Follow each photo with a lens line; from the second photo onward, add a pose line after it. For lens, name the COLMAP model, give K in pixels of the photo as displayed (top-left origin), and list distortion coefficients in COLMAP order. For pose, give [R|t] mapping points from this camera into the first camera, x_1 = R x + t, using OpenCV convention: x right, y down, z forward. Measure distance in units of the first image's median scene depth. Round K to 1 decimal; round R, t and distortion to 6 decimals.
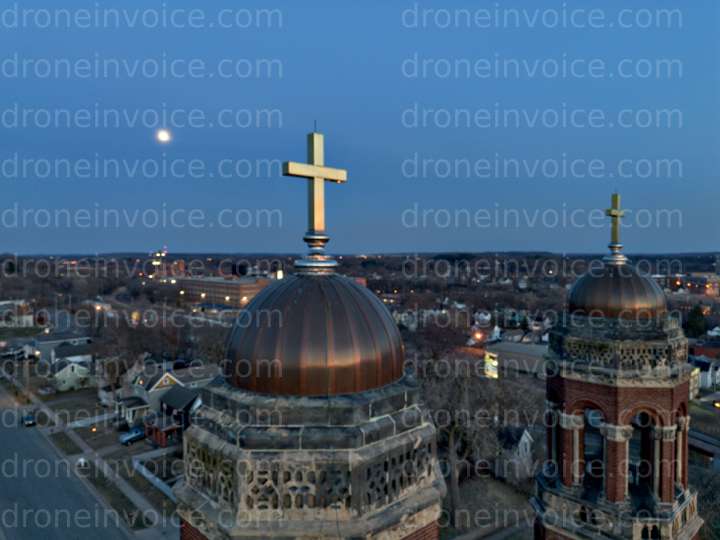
lens RADIAL K [[516.4, 0, 360.0], [0, 516.4, 270.0], [0, 0, 1]] dist [0.026780, 0.000554]
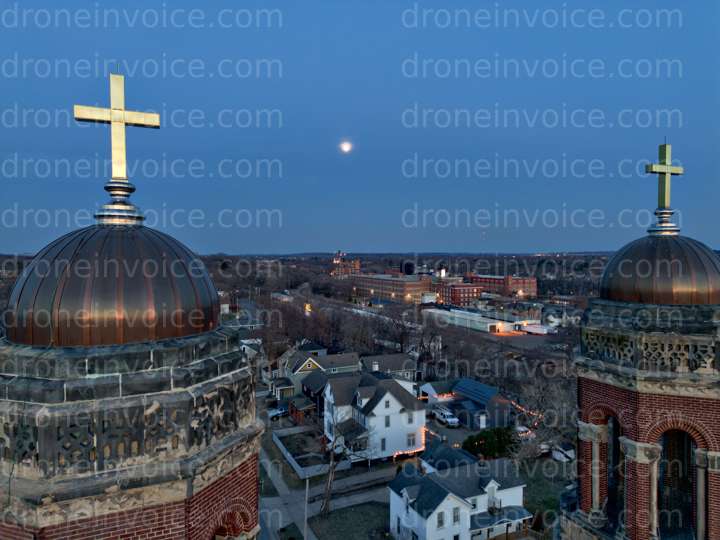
lens RADIAL K [[503.6, 0, 360.0], [0, 503.6, 270.0], [0, 0, 1]] dist [0.091133, -0.090253]
pose [[0.944925, 0.009174, -0.327157, 0.316674], [-0.008810, 0.999958, 0.002597, 0.041239], [0.327167, 0.000428, 0.944966, 0.129827]]
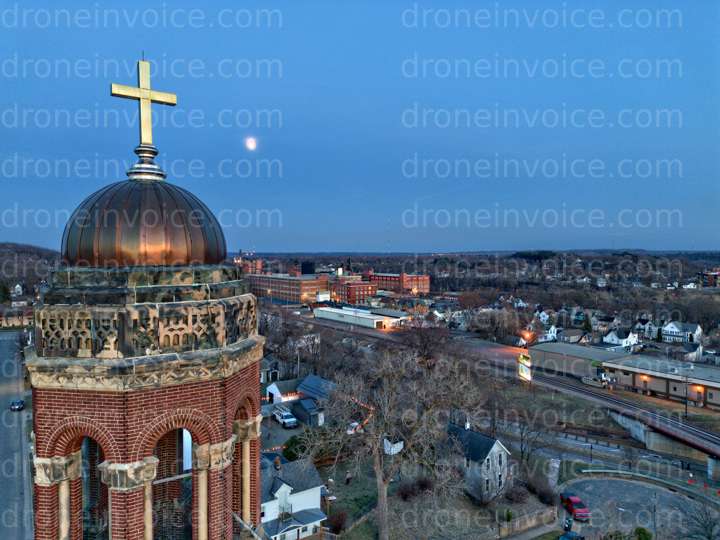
lens RADIAL K [[503.6, 0, 360.0], [0, 503.6, 270.0], [0, 0, 1]] dist [0.091133, -0.090253]
pose [[0.987639, 0.001214, -0.156738, 0.828474], [-0.000921, 0.999998, 0.001946, 0.088539], [0.156740, -0.001778, 0.987638, 0.461796]]
